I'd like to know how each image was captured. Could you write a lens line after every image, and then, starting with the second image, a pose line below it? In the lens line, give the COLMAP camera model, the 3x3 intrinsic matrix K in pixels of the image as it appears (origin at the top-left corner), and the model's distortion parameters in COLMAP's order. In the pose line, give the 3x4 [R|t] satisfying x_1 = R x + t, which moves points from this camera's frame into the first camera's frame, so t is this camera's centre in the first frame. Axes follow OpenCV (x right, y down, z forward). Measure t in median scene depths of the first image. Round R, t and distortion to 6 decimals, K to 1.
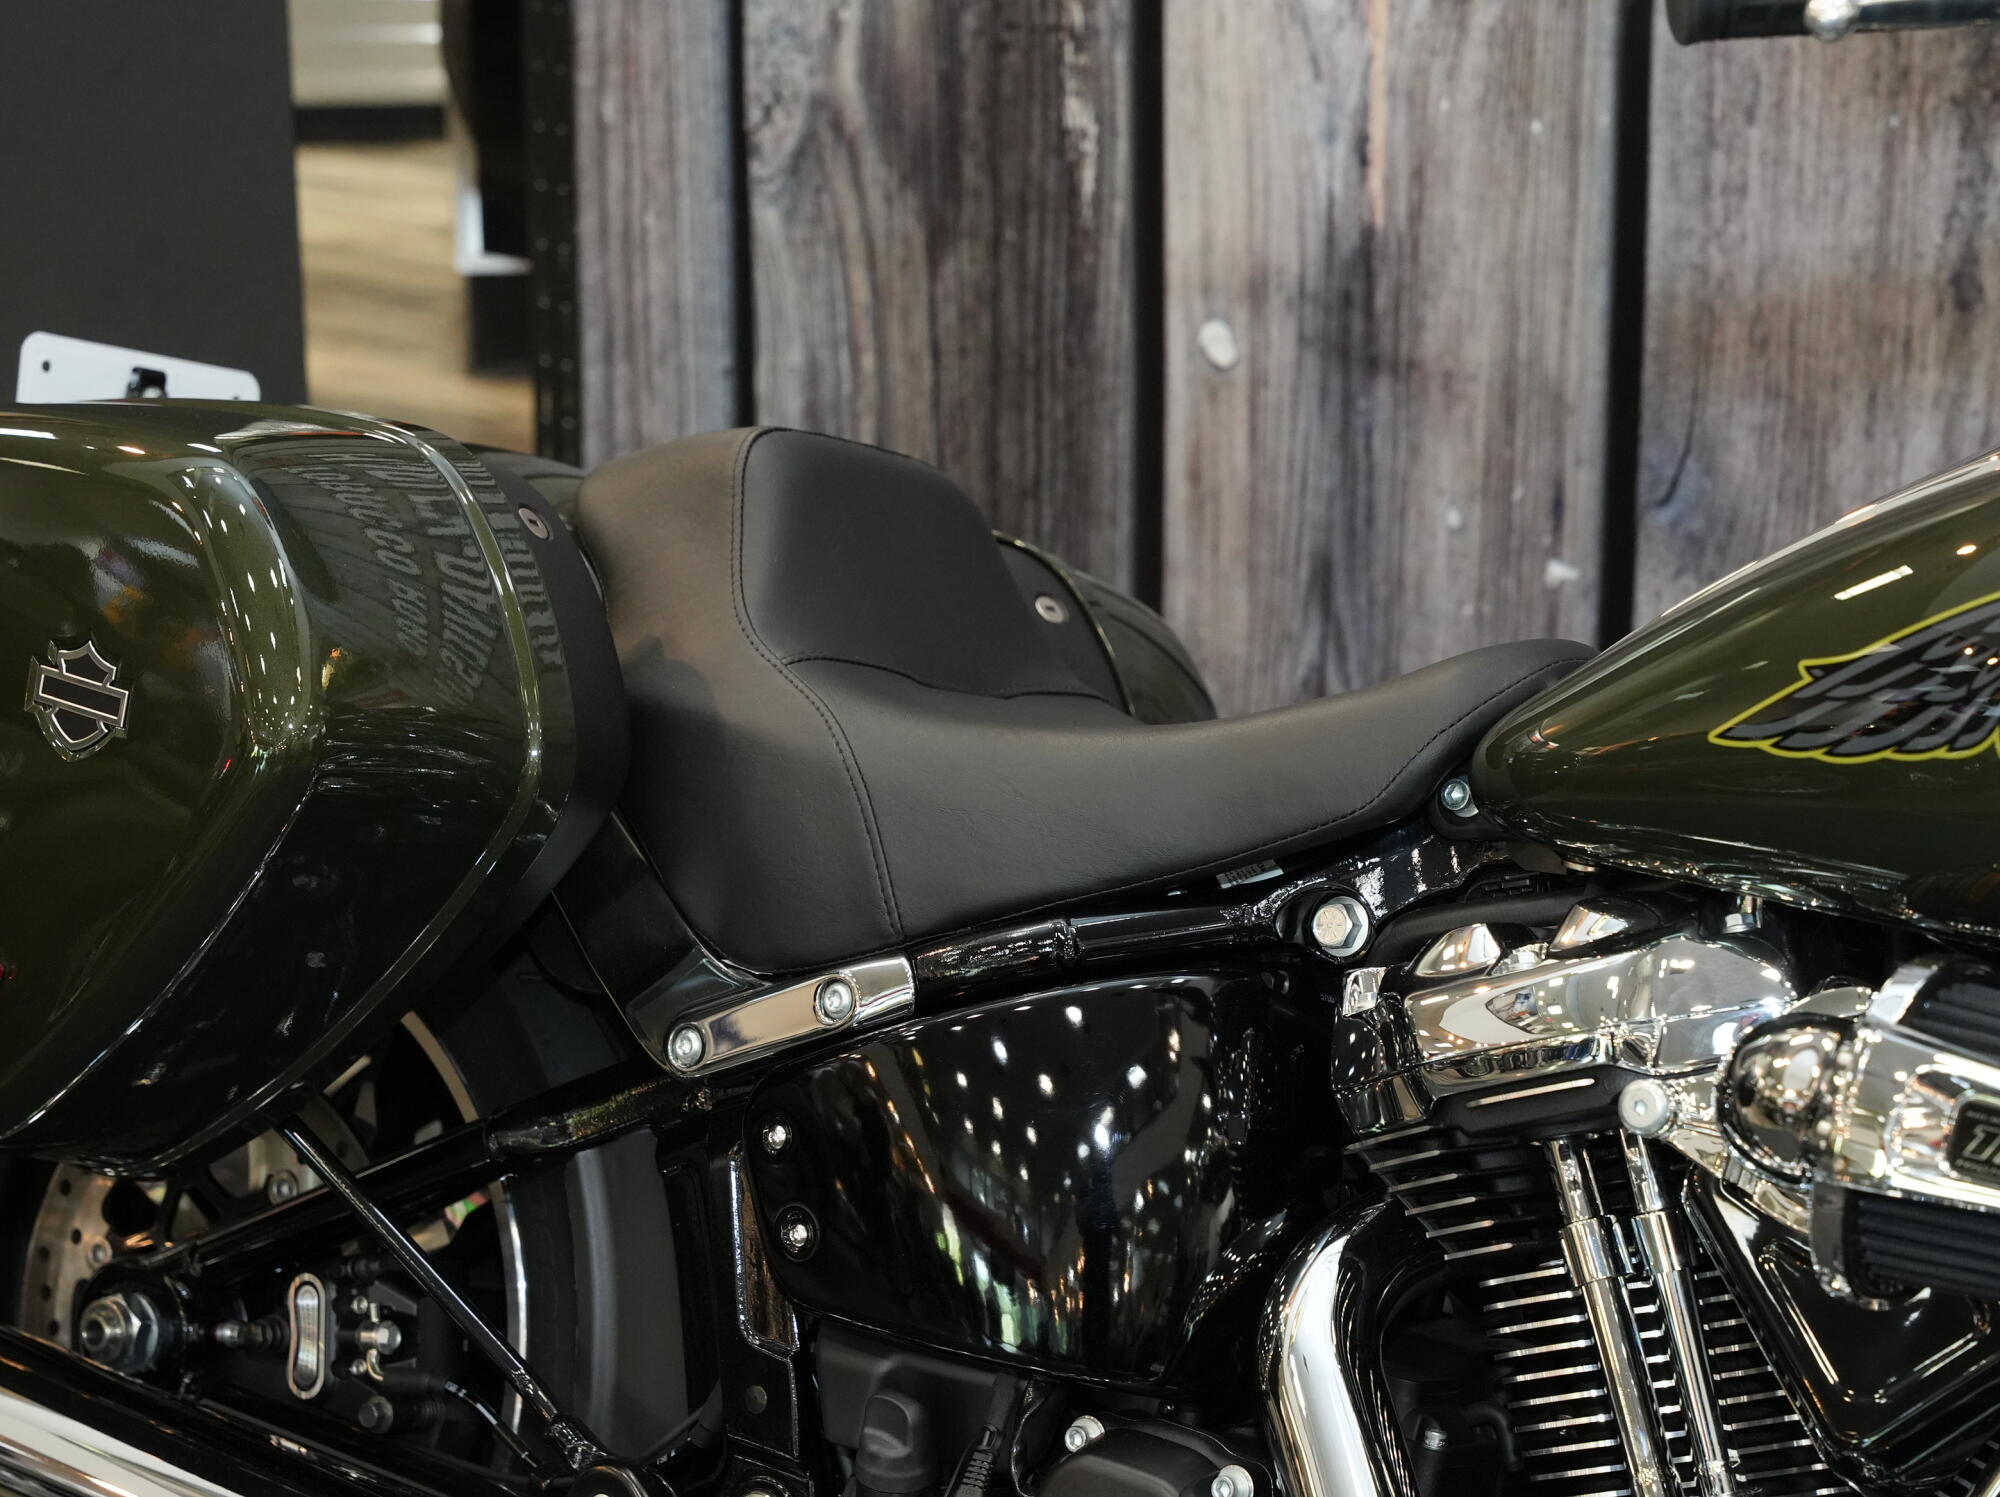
lens RADIAL K [[4339.2, 0, 999.3], [0, 4339.2, 717.8], [0, 0, 1]] dist [0.037919, 0.000000]
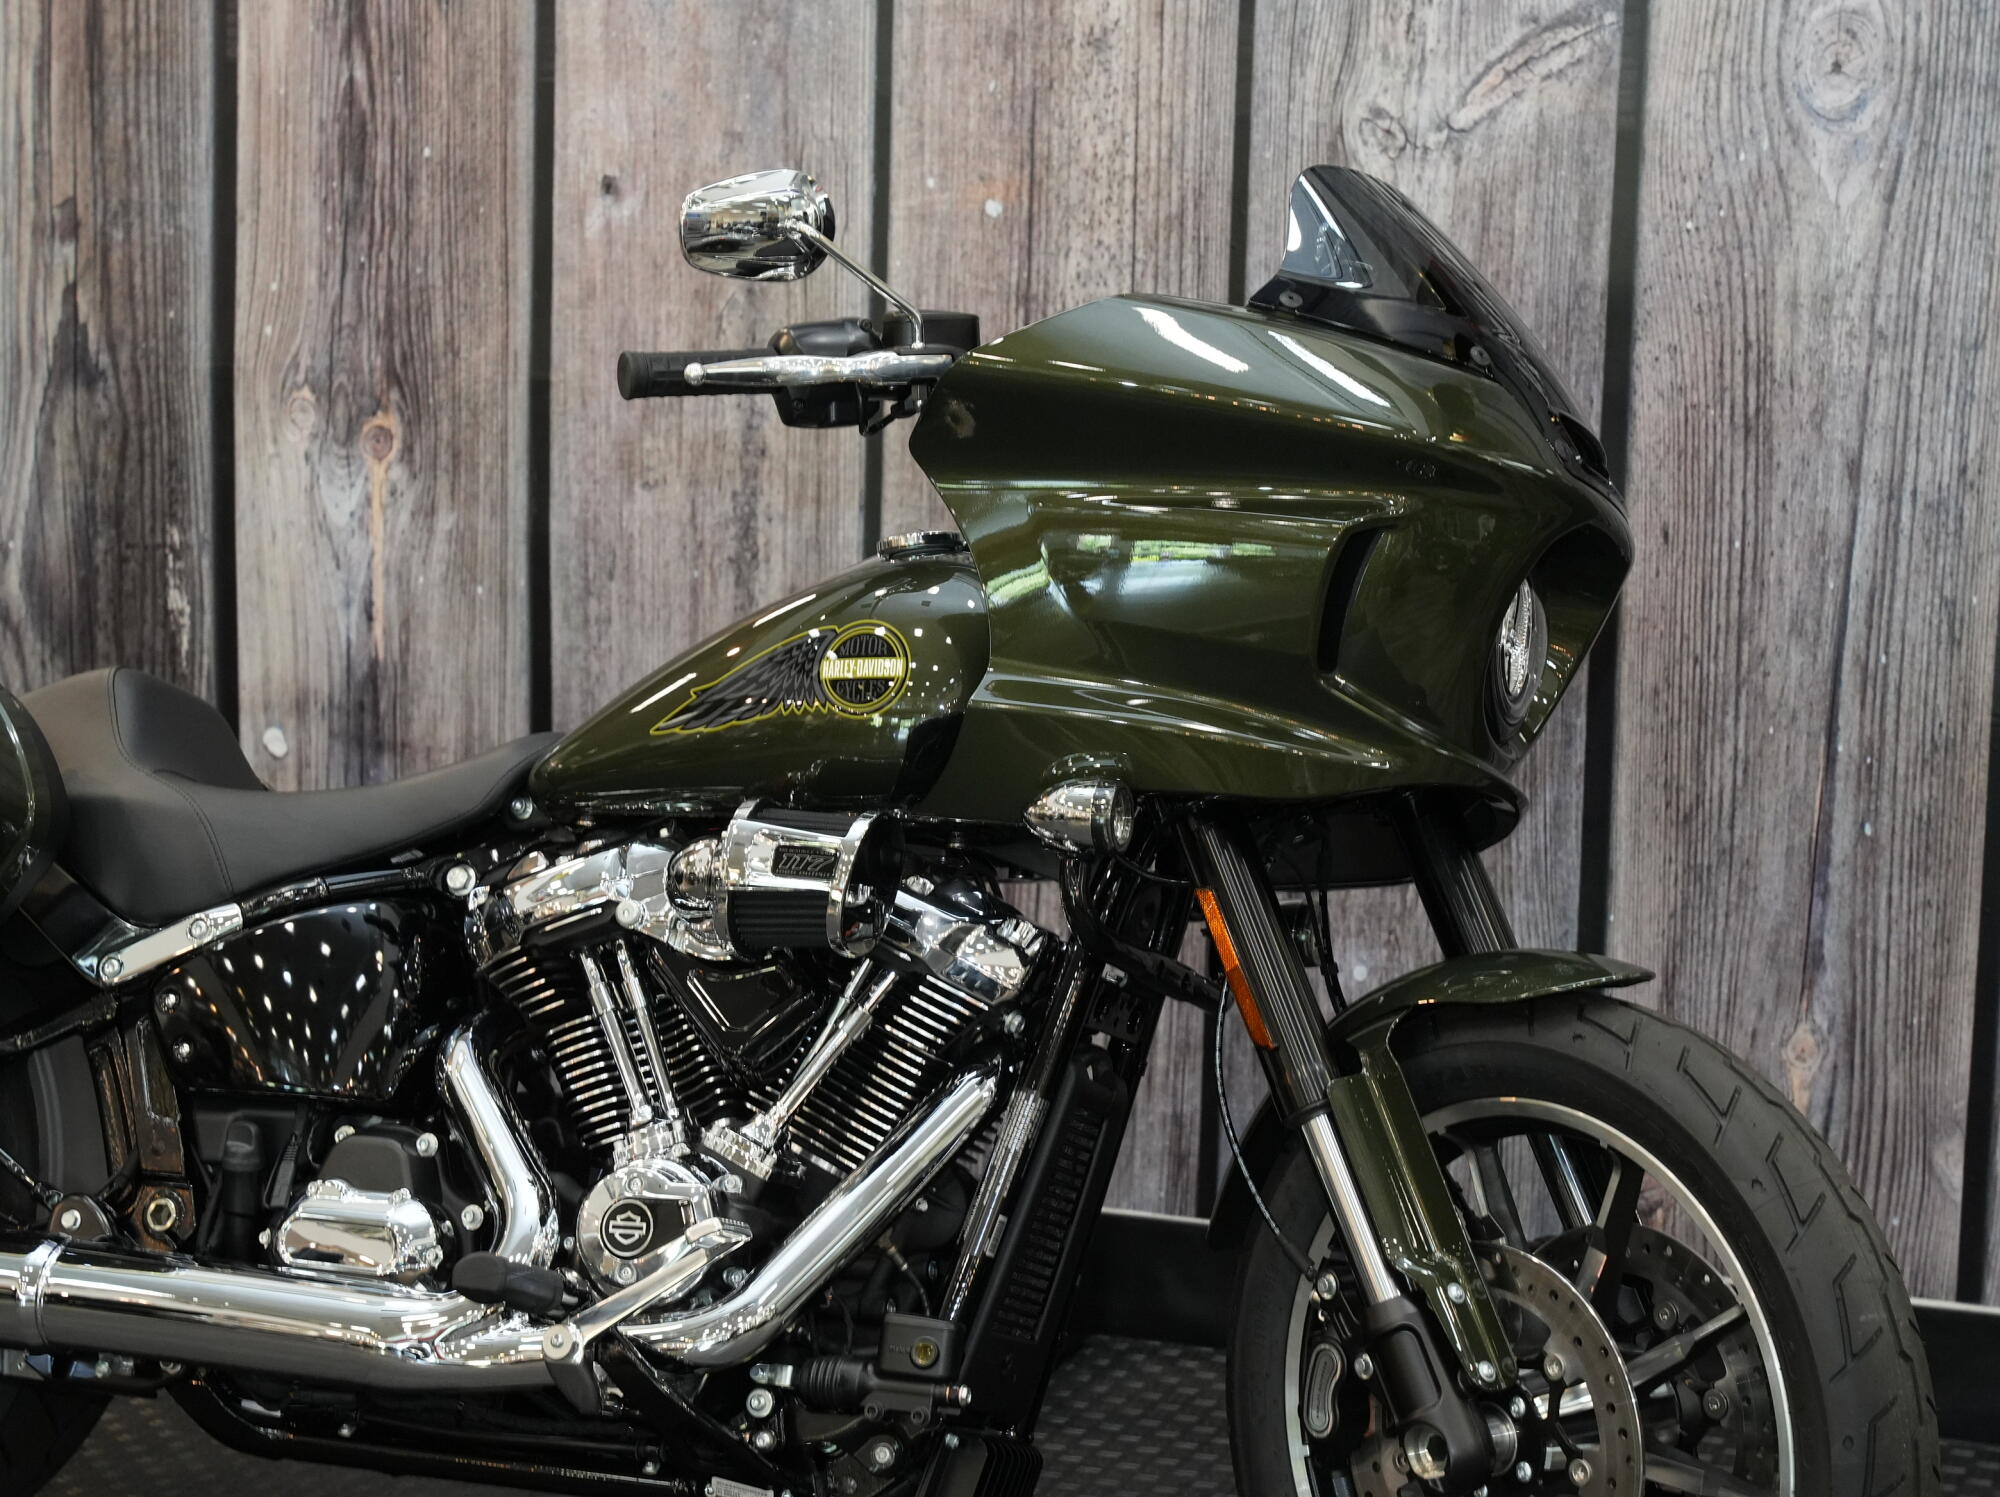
lens RADIAL K [[4339.2, 0, 987.7], [0, 4339.2, 822.5], [0, 0, 1]] dist [0.037919, 0.000000]
pose [[0.959901, -0.021225, 0.279535, -0.145577], [0.066493, 0.985914, -0.153470, 0.205472], [-0.272340, 0.165903, 0.947791, -0.561736]]
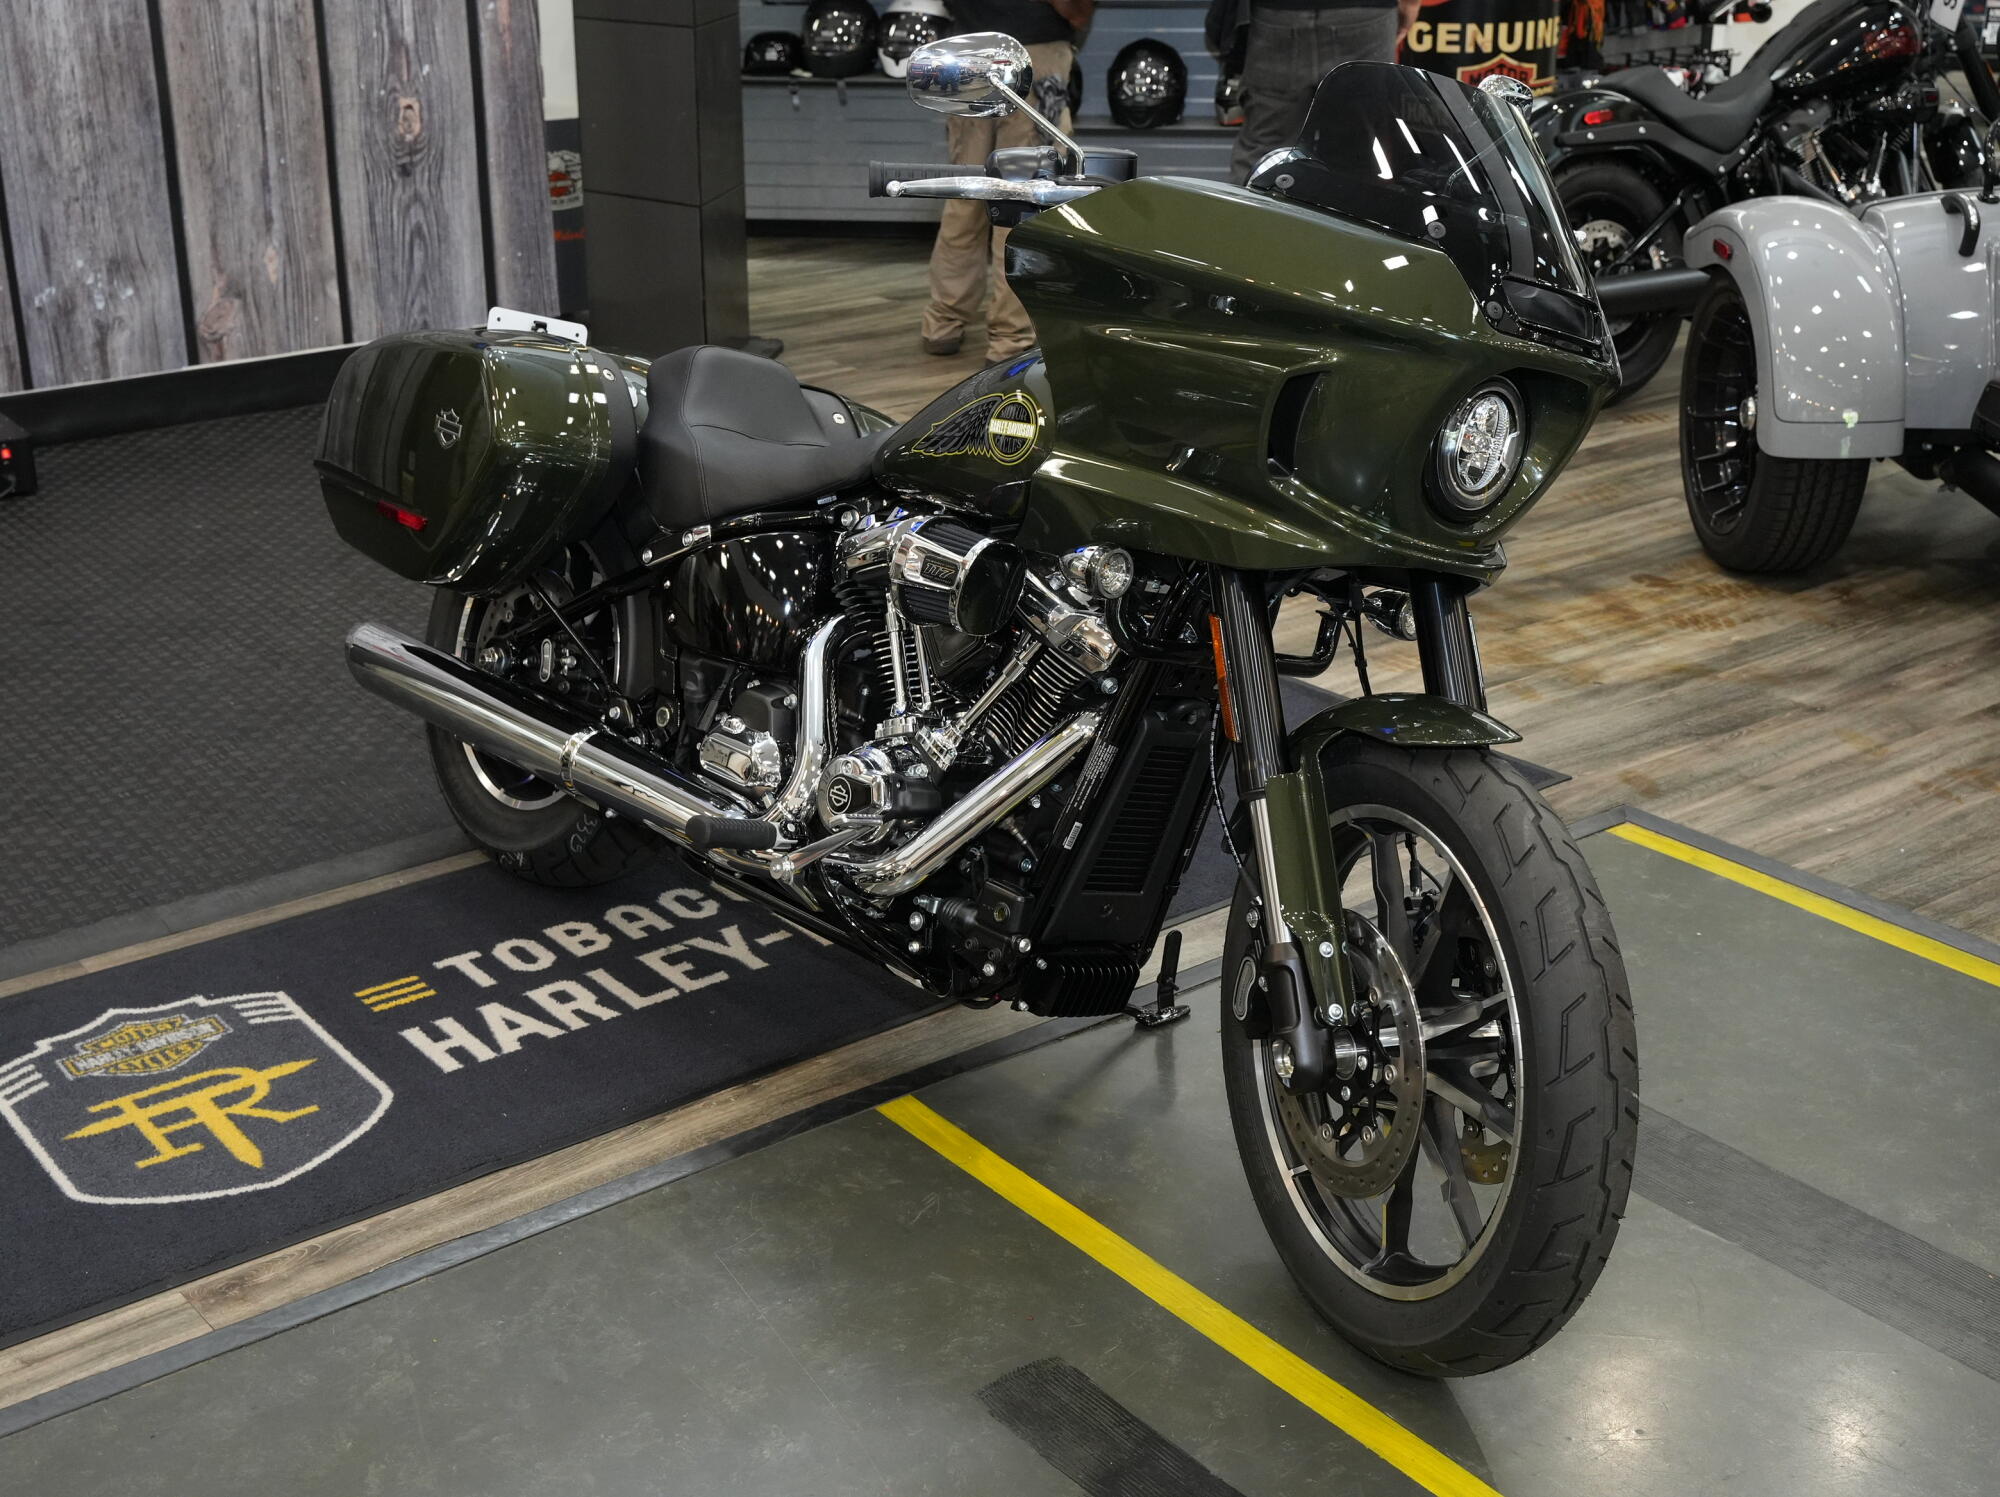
lens RADIAL K [[2546.2, 0, 995.4], [0, 2546.2, 728.8], [0, 0, 1]] dist [0.014531, 0.000000]
pose [[0.256540, -0.356141, 0.898527, -1.307794], [0.294939, 0.914144, 0.278122, 0.026426], [-0.920434, 0.193661, 0.339554, -0.422916]]
